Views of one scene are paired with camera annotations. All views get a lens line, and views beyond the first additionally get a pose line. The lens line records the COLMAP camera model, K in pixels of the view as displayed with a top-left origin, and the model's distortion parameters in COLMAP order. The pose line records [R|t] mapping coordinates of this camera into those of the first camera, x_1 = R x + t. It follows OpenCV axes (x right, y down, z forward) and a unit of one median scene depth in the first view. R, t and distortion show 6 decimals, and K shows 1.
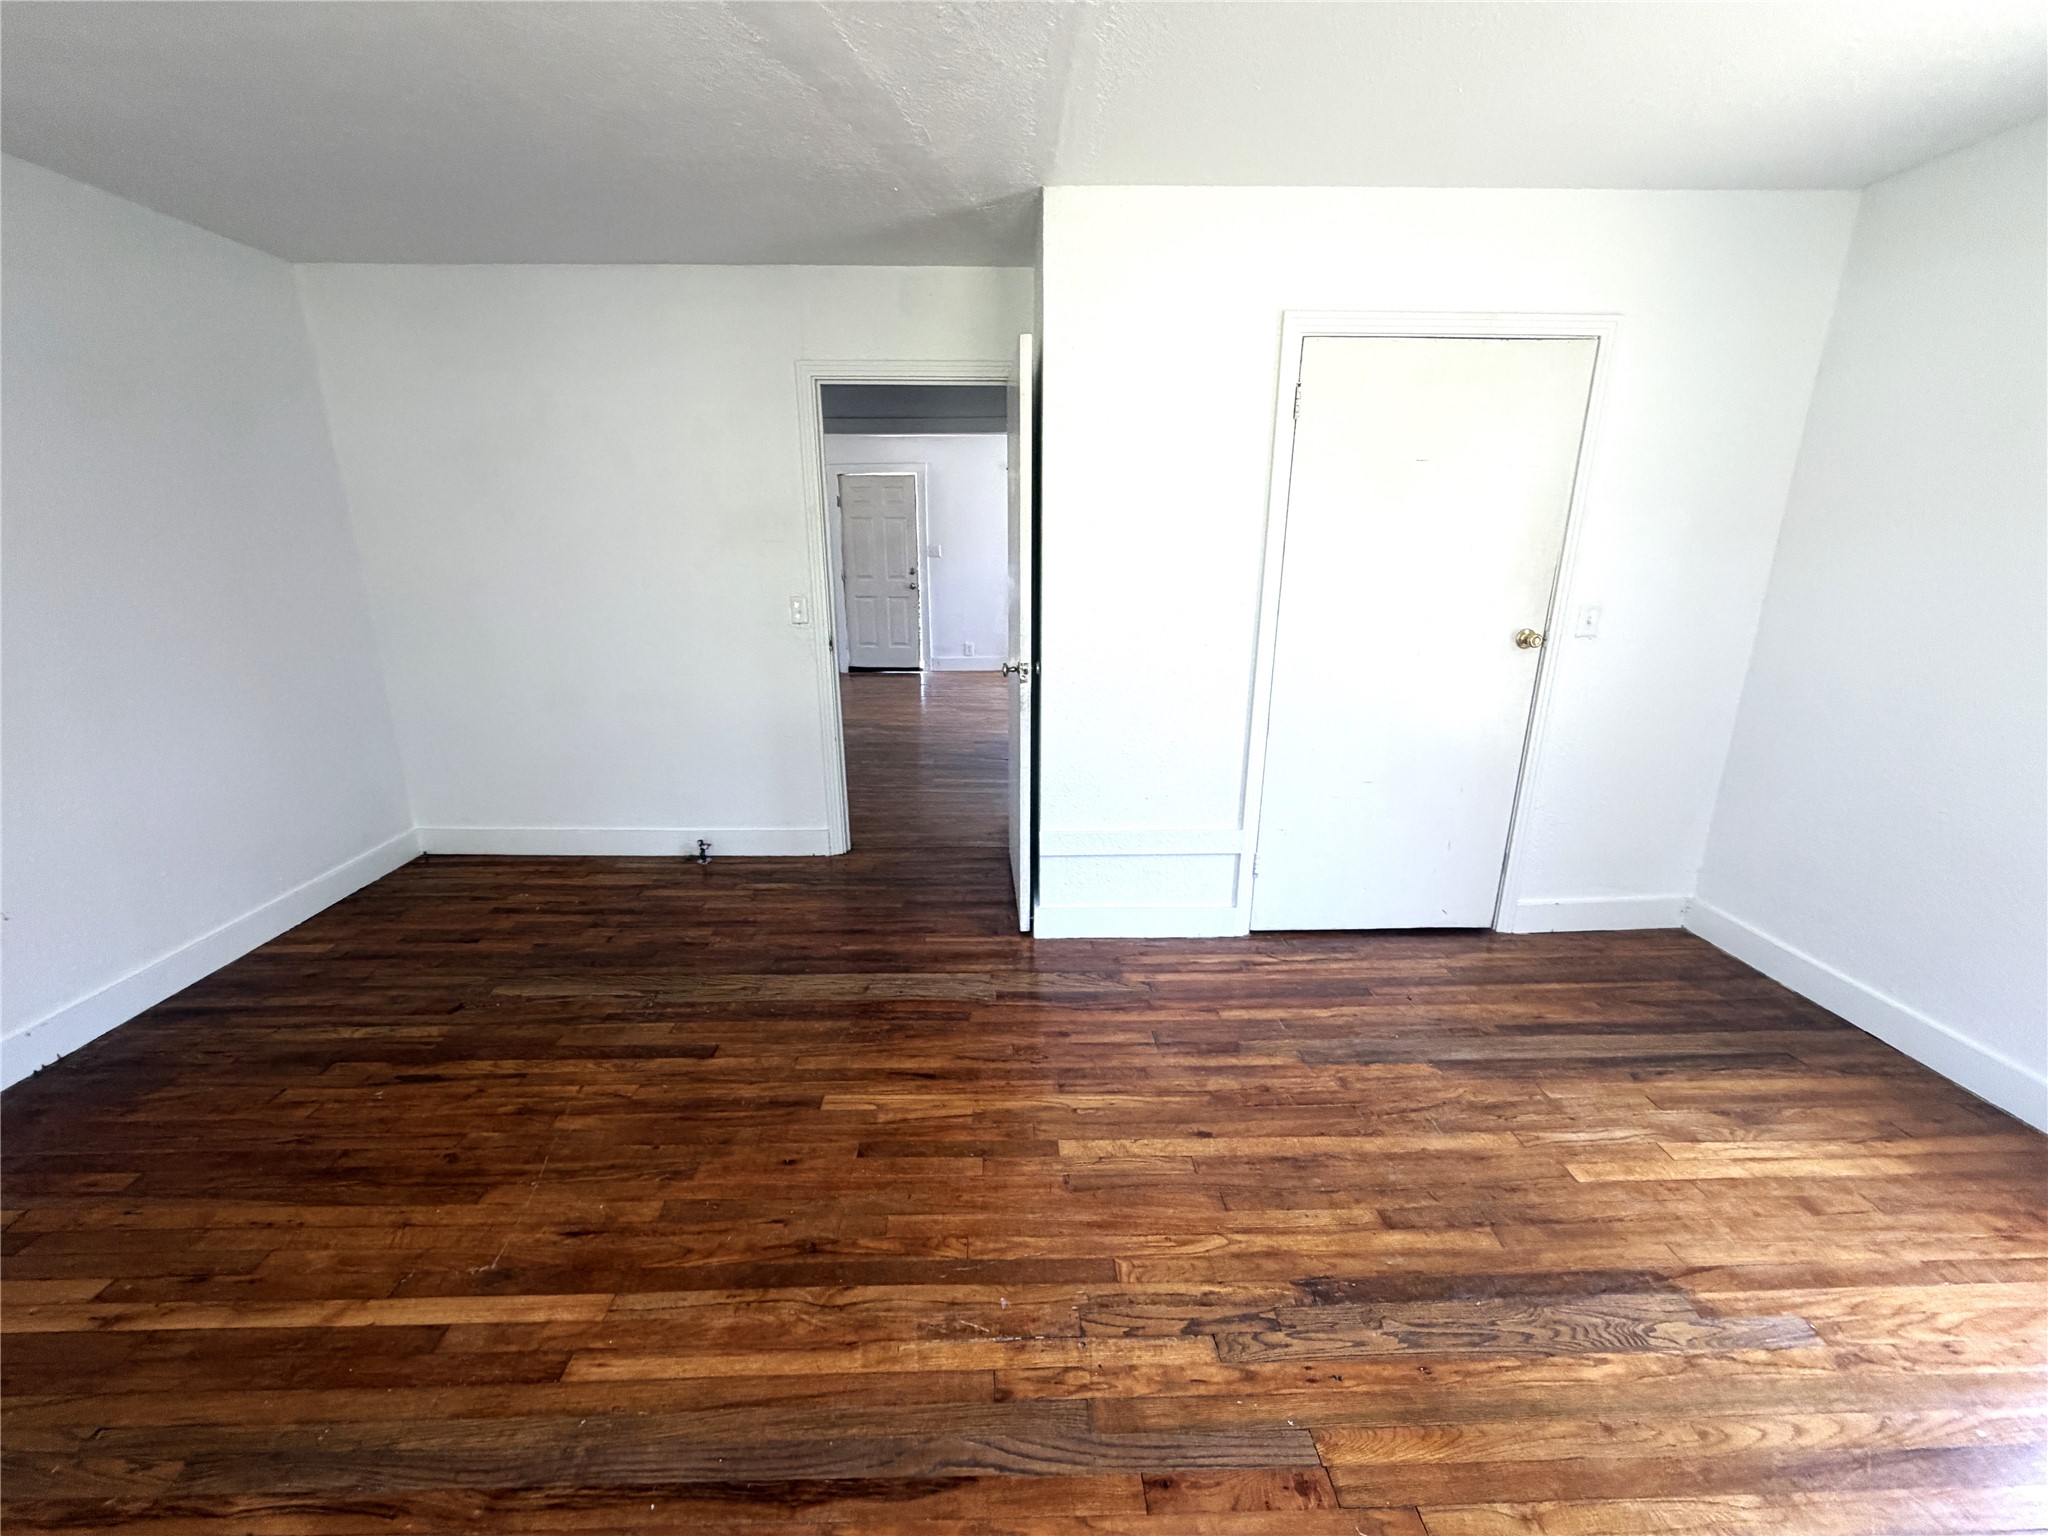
lens RADIAL K [[815.3, 0, 1019.9], [0, 815.3, 764.3], [0, 0, 1]] dist [0.001188, -0.000120]
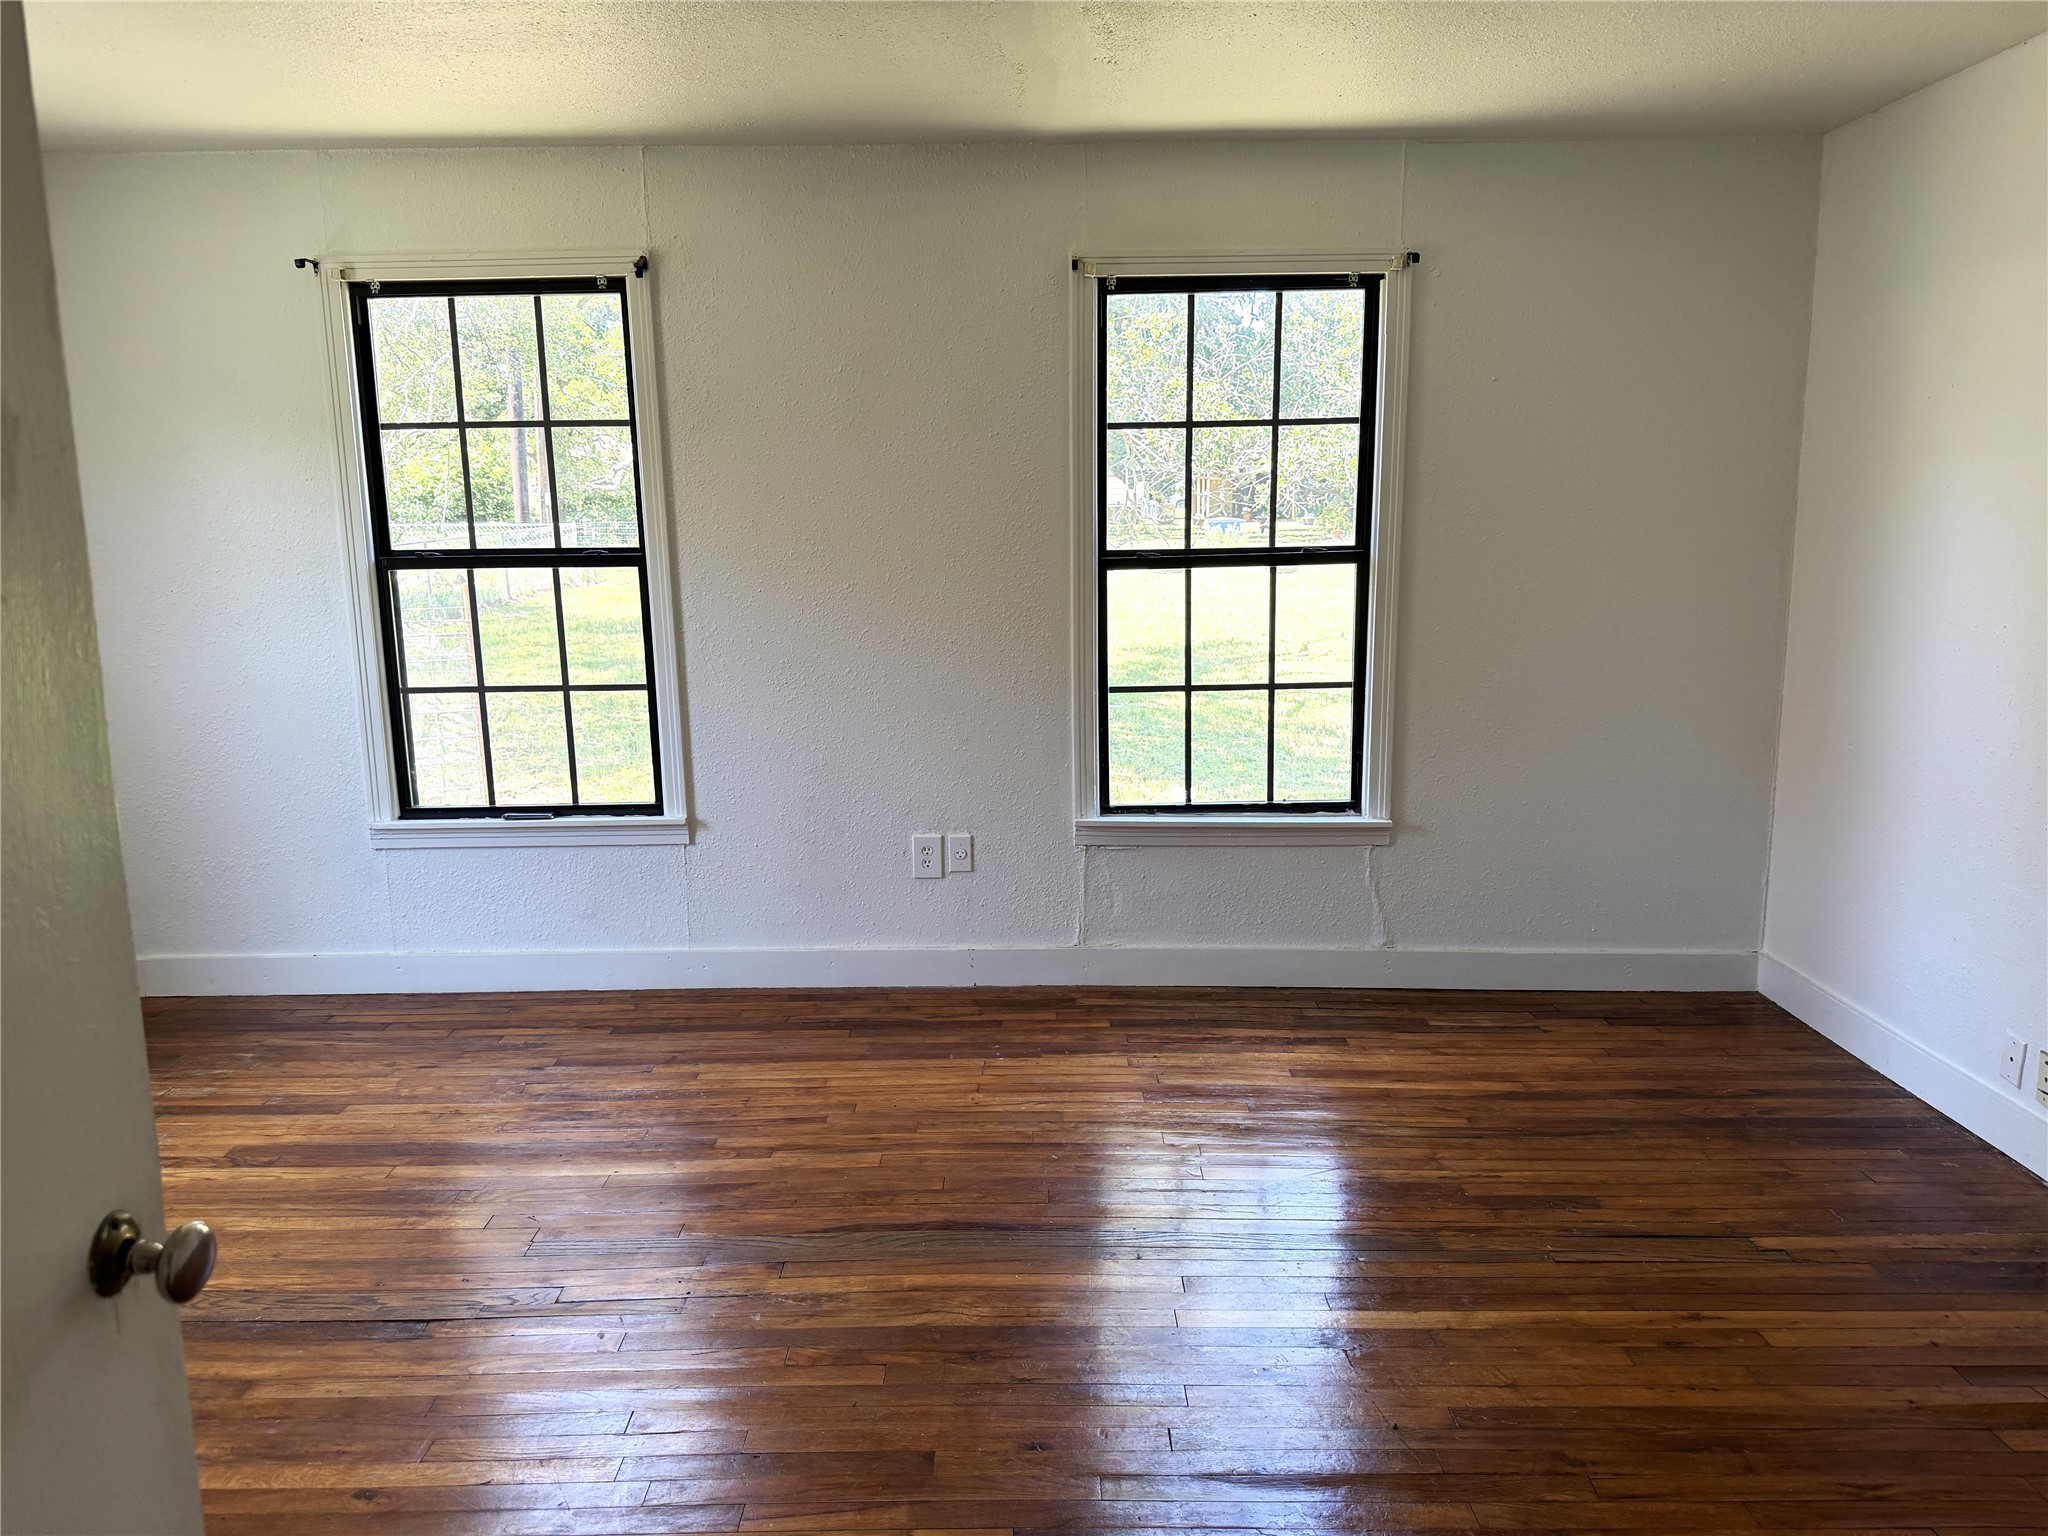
lens RADIAL K [[1430.4, 0, 1028.8], [0, 1430.4, 765.4], [0, 0, 1]] dist [0.088846, -0.137377]
pose [[-0.999653, 0.005199, 0.025835, -0.263471], [0.015986, 0.899004, 0.437649, -0.442678], [-0.020950, 0.437910, -0.898775, 1.539528]]
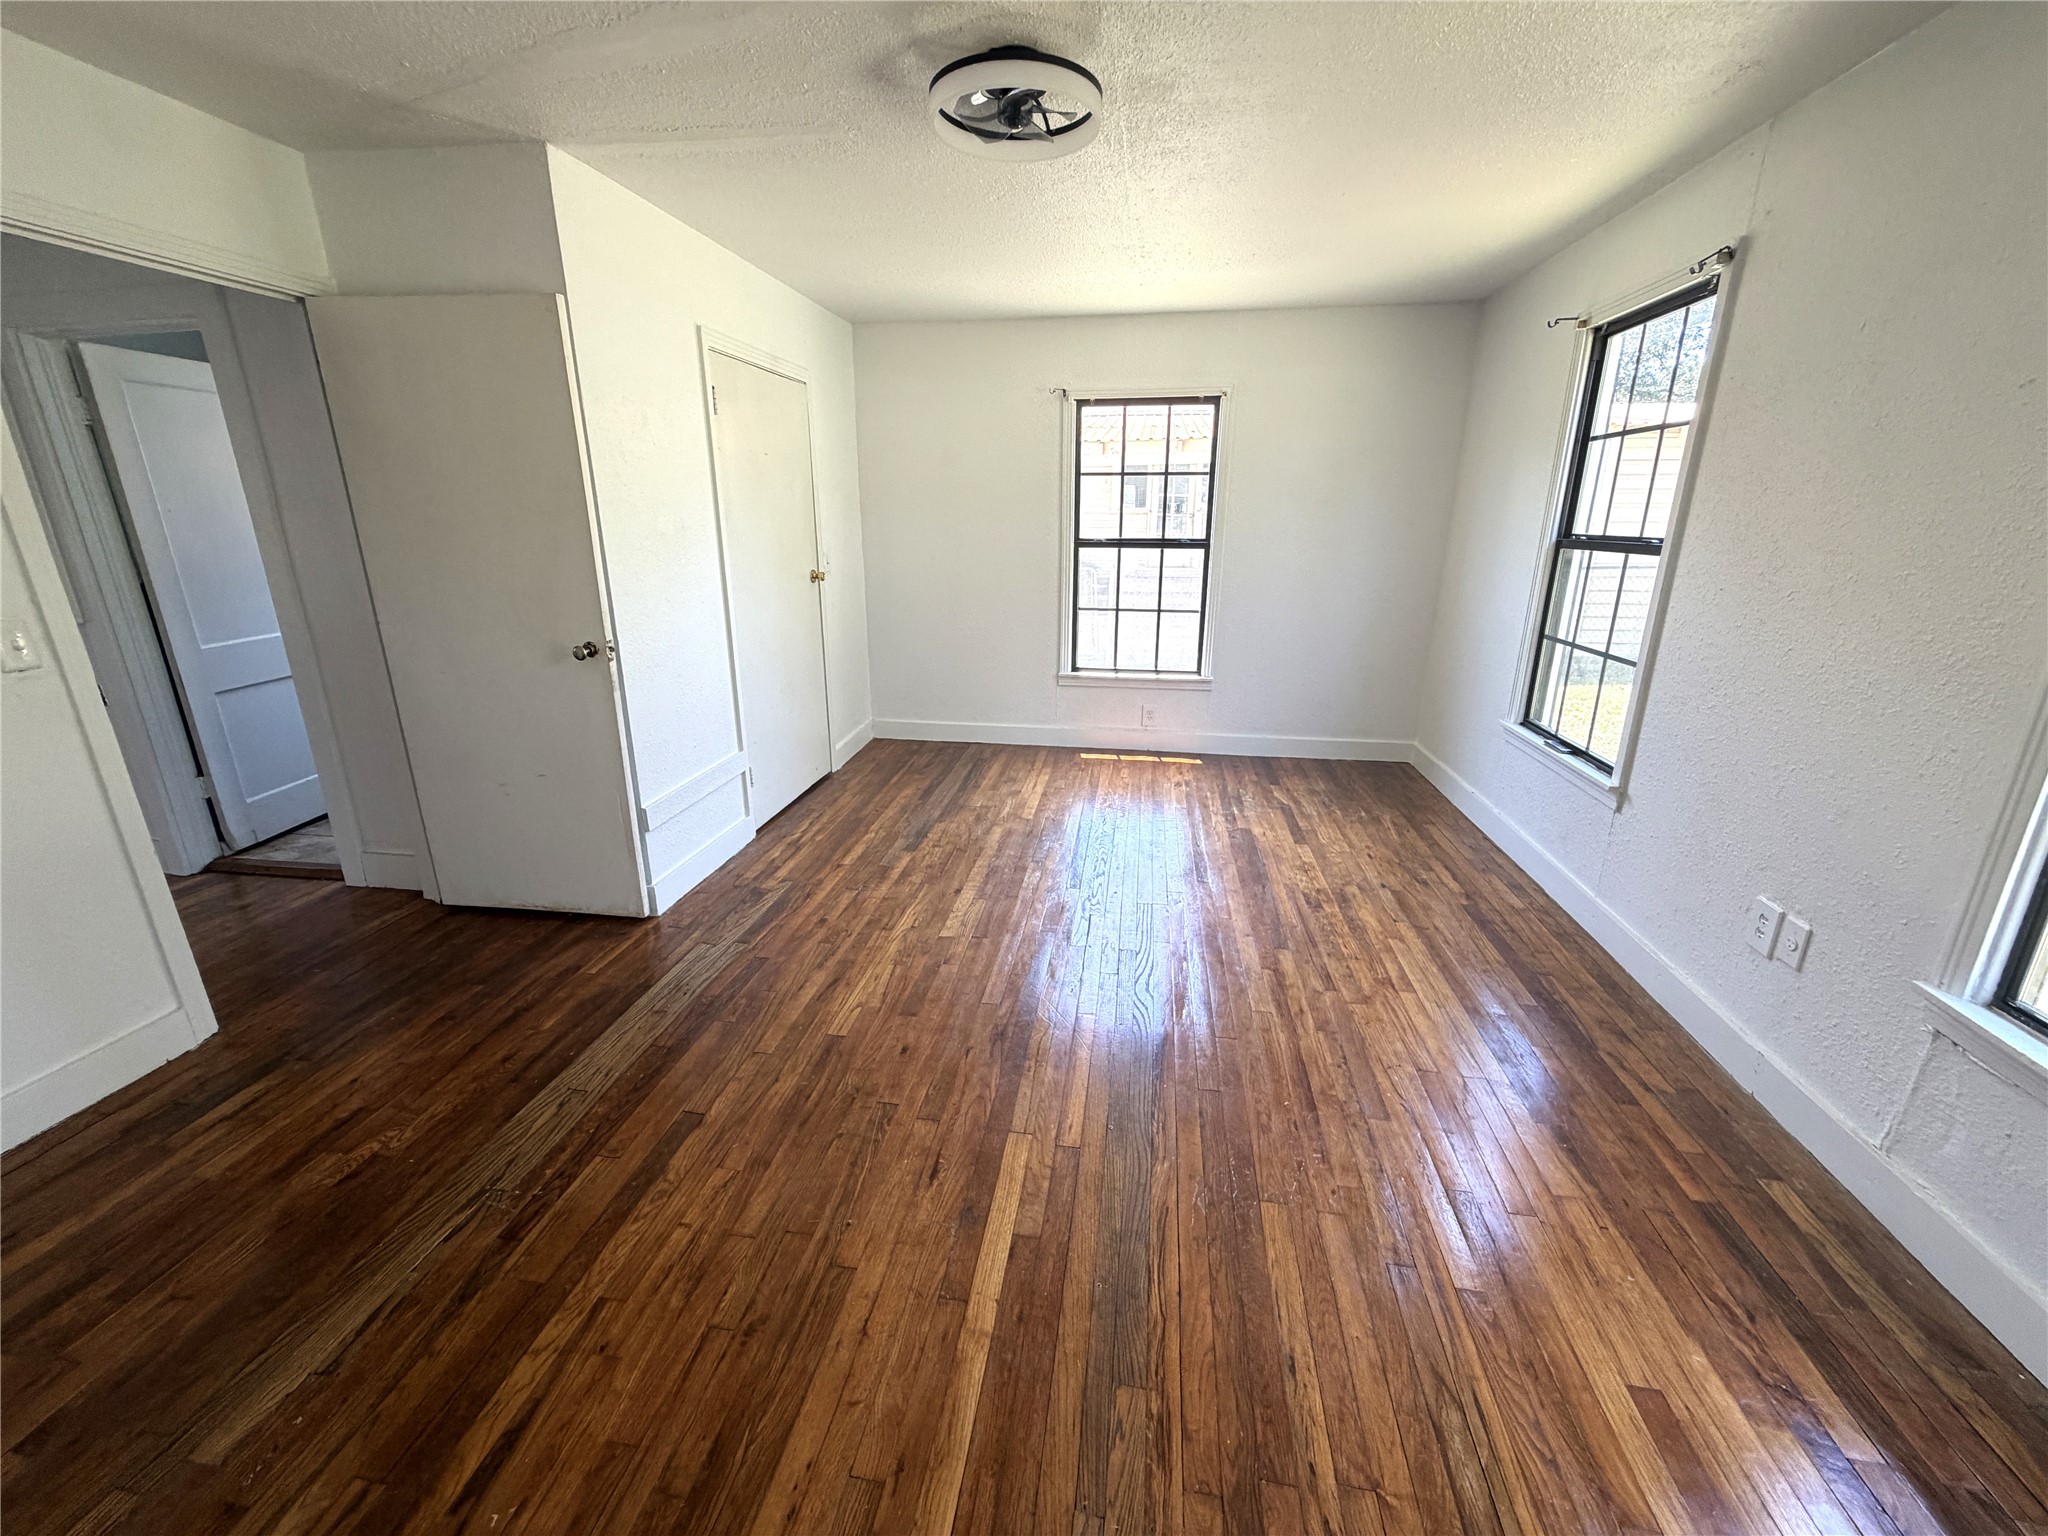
lens RADIAL K [[818.5, 0, 1016.1], [0, 818.5, 765.3], [0, 0, 1]] dist [0.000213, 0.000097]
pose [[0.185352, -0.293963, 0.937673, -1.046919], [0.264079, 0.934006, 0.240612, -0.111625], [-0.946524, 0.203022, 0.250749, 0.403007]]
